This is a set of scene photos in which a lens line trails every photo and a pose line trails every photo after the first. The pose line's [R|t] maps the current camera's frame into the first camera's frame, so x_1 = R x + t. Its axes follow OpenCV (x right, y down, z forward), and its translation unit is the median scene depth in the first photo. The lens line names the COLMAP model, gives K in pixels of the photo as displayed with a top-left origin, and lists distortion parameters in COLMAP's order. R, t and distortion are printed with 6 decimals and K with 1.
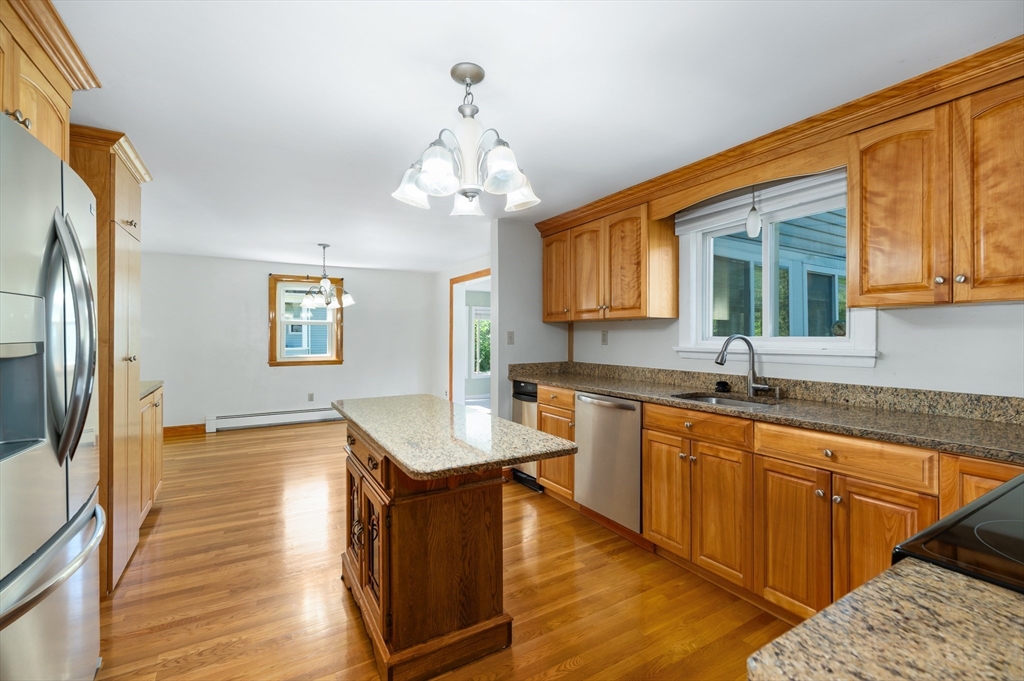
lens RADIAL K [[443.4, 0, 514.8], [0, 443.4, 341.2], [0, 0, 1]] dist [-0.001144, -0.000203]
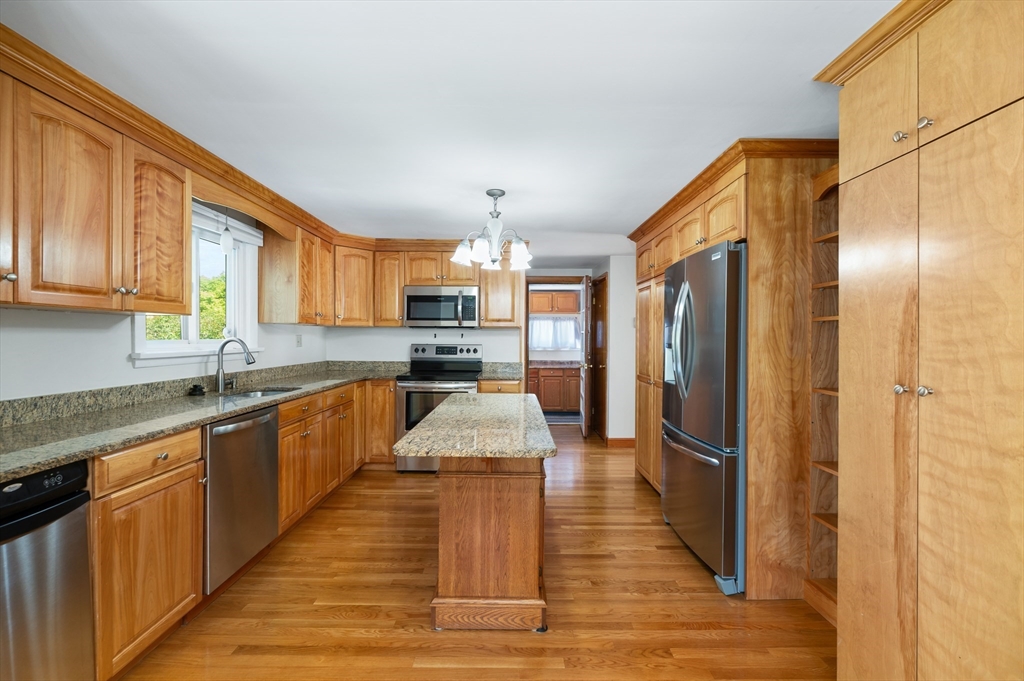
lens RADIAL K [[443.4, 0, 514.8], [0, 443.4, 341.2], [0, 0, 1]] dist [-0.001144, -0.000203]
pose [[-0.863976, -0.008139, 0.503467, -0.564690], [0.001591, 0.999820, 0.018892, -0.021246], [-0.503530, 0.017124, -0.863808, 1.312531]]
